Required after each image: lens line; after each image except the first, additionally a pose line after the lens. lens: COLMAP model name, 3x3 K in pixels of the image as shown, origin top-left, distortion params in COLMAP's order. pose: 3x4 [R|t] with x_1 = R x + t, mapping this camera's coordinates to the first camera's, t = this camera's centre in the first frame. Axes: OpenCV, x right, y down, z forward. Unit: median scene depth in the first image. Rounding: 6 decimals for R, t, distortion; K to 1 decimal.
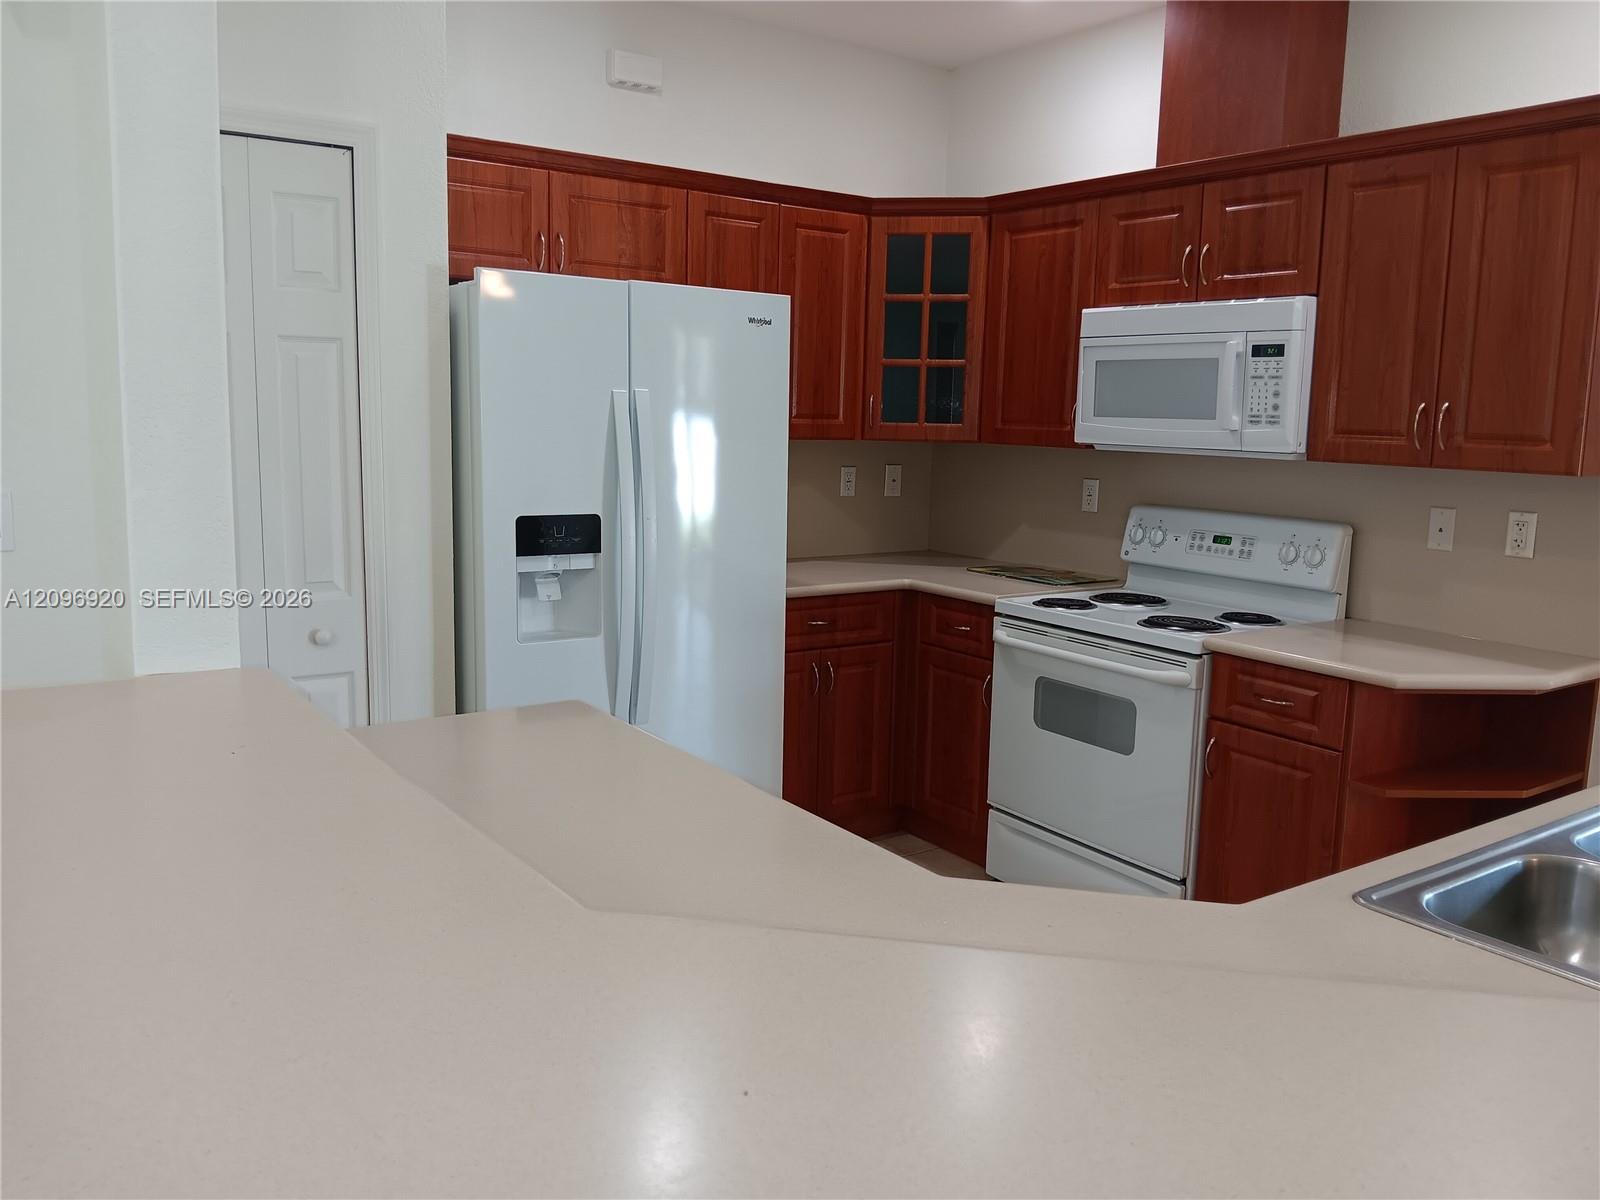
lens RADIAL K [[1247.0, 0, 810.0], [0, 1247.0, 600.2], [0, 0, 1]] dist [0.054114, -0.115730]
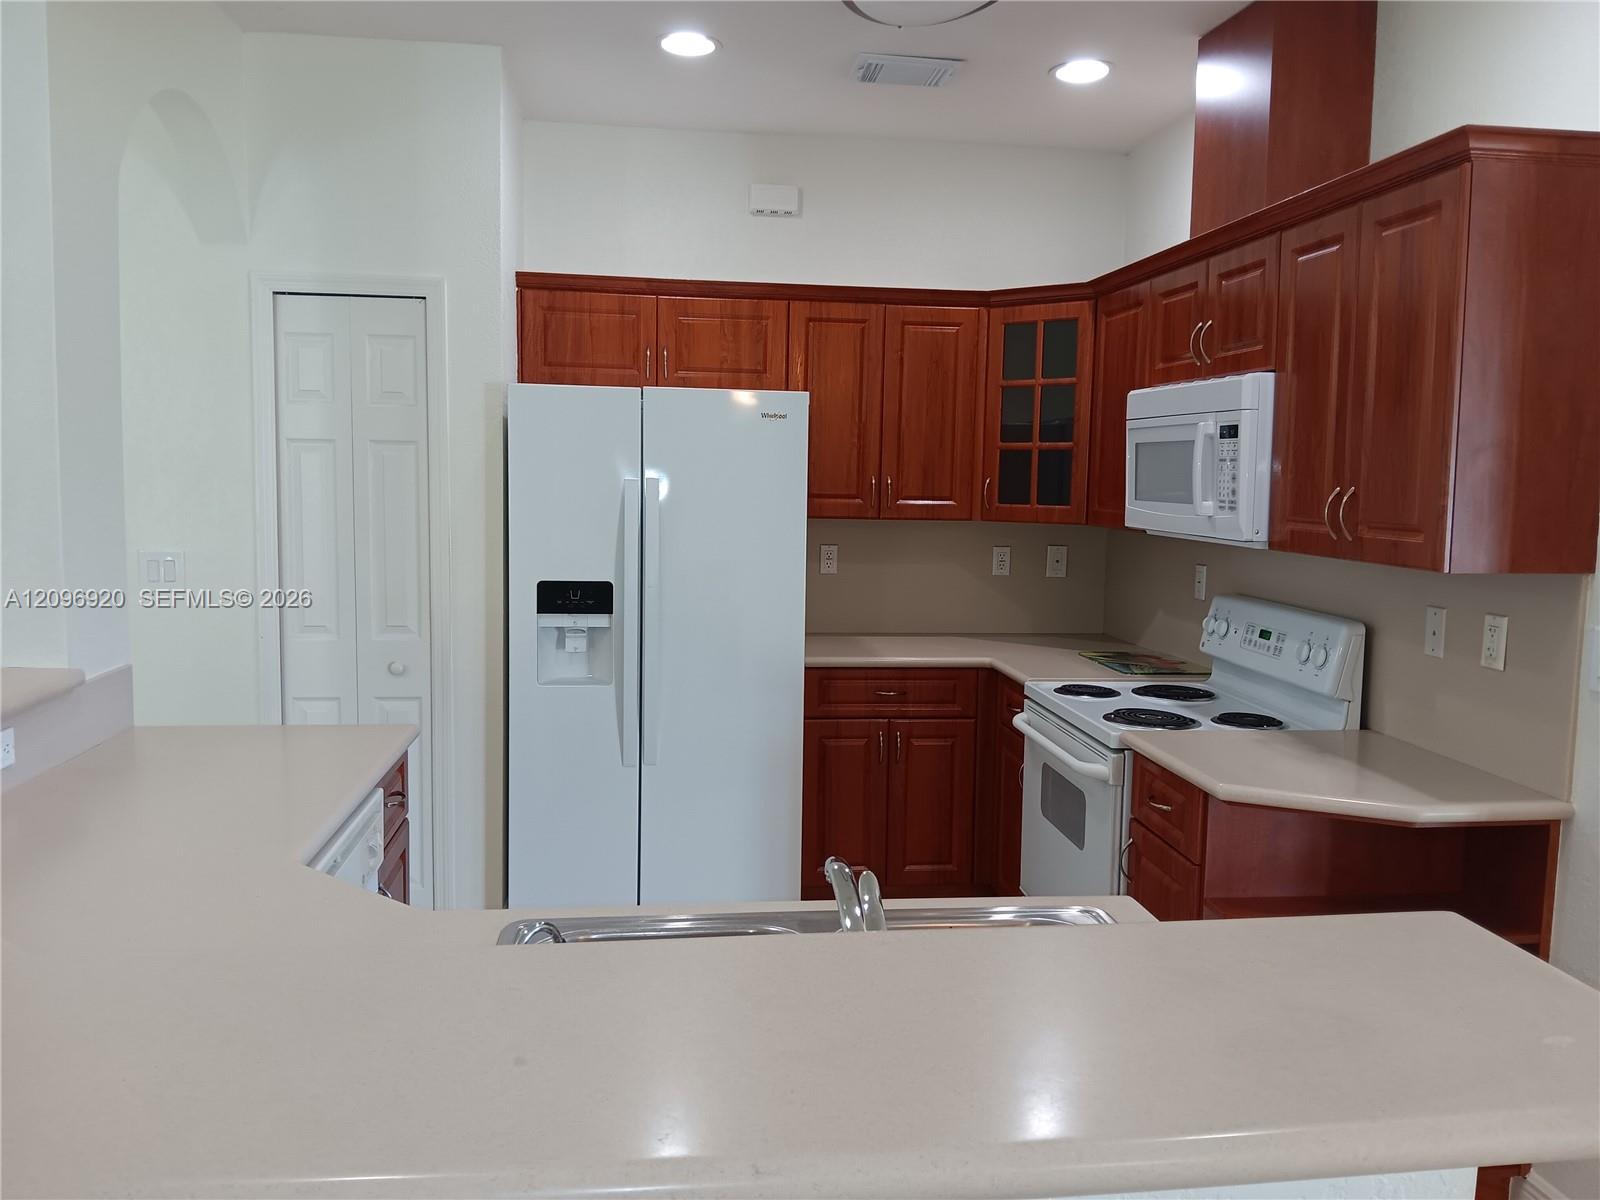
lens RADIAL K [[1247.0, 0, 806.6], [0, 1247.0, 592.4], [0, 0, 1]] dist [0.054114, -0.115730]
pose [[0.880889, 0.036866, -0.471886, 0.495283], [-0.067903, 0.996492, -0.048908, -0.011893], [0.468427, 0.075125, 0.880302, 0.037791]]
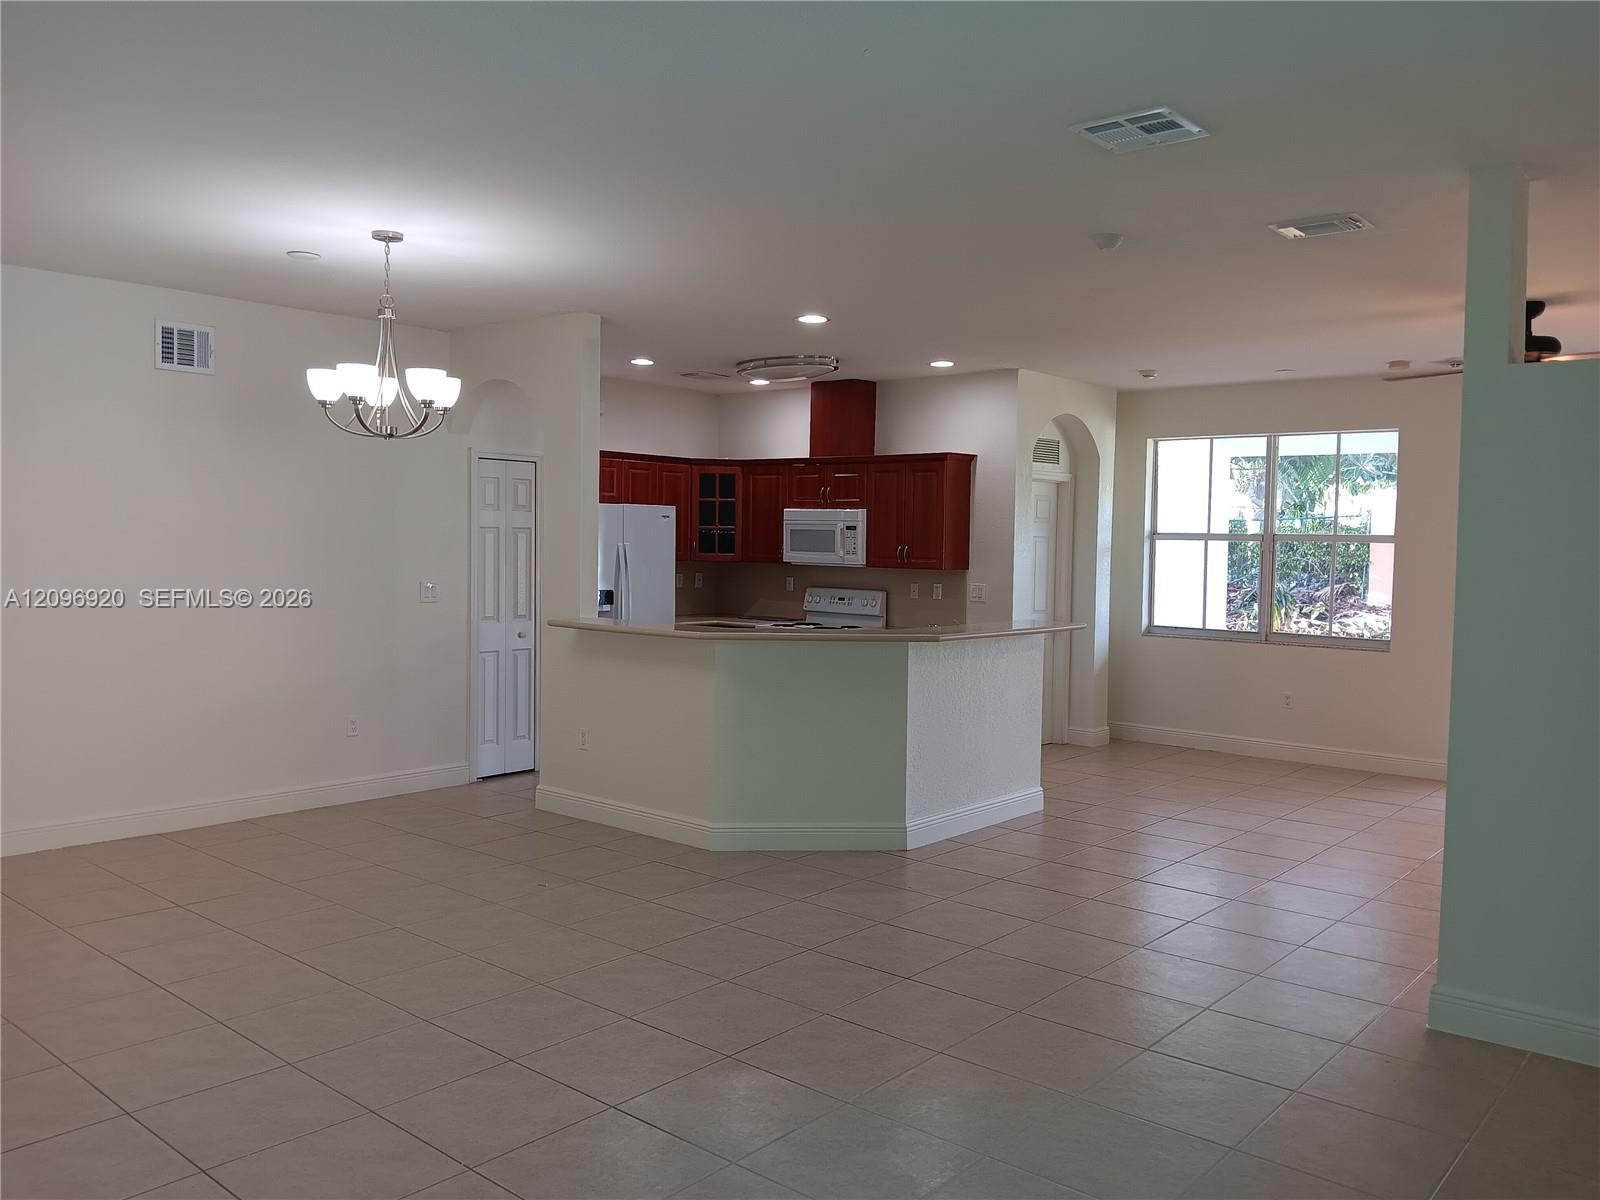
lens RADIAL K [[1247.0, 0, 811.7], [0, 1247.0, 605.9], [0, 0, 1]] dist [0.054114, -0.115730]
pose [[0.969323, -0.021279, 0.244869, -0.368221], [0.043221, 0.995478, -0.084586, 0.187040], [-0.241962, 0.092574, 0.965859, -1.505335]]
